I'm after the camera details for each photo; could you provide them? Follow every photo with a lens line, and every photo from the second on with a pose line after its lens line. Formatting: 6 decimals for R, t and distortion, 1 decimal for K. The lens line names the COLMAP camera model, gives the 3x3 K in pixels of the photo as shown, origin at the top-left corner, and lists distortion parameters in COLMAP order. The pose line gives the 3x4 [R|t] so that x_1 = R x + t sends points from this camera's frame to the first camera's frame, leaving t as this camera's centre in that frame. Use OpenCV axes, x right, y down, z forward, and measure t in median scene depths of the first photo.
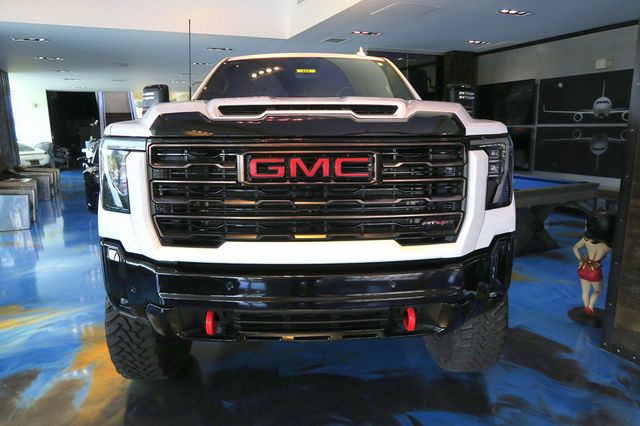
lens RADIAL K [[441.0, 0, 320.0], [0, 441.0, 213.0], [0, 0, 1]] dist [-0.007780, -0.001054]
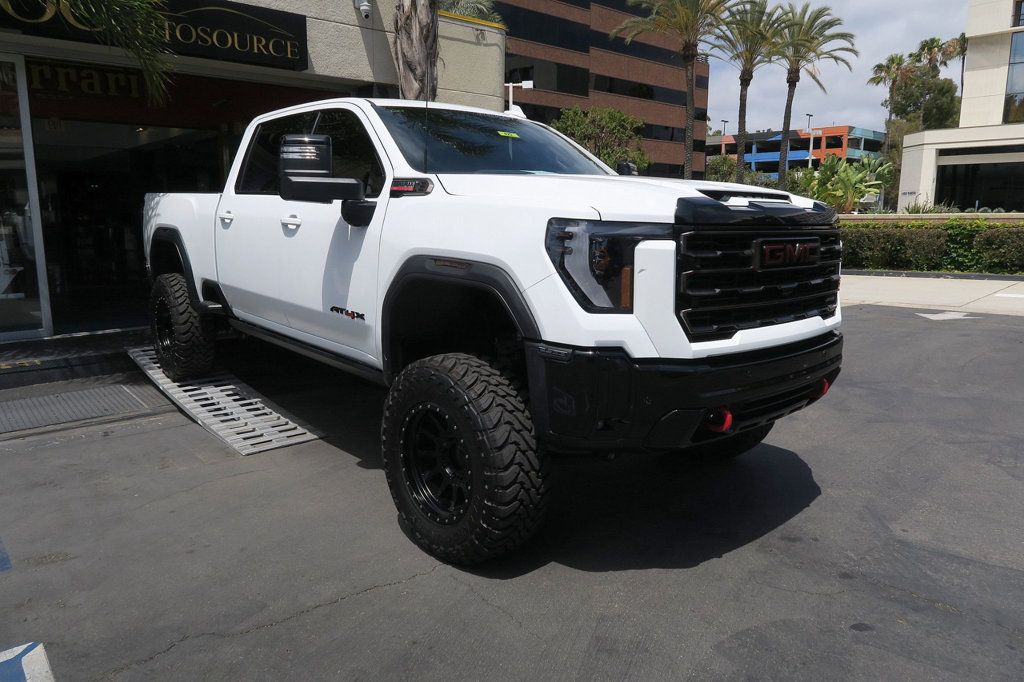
lens RADIAL K [[705.7, 0, 512.0], [0, 705.7, 341.0], [0, 0, 1]] dist [-0.007780, -0.001054]
pose [[0.770859, -0.102186, 0.628756, -1.527970], [0.099982, 0.994224, 0.039003, -0.022588], [-0.629110, 0.032799, 0.776624, 0.096451]]
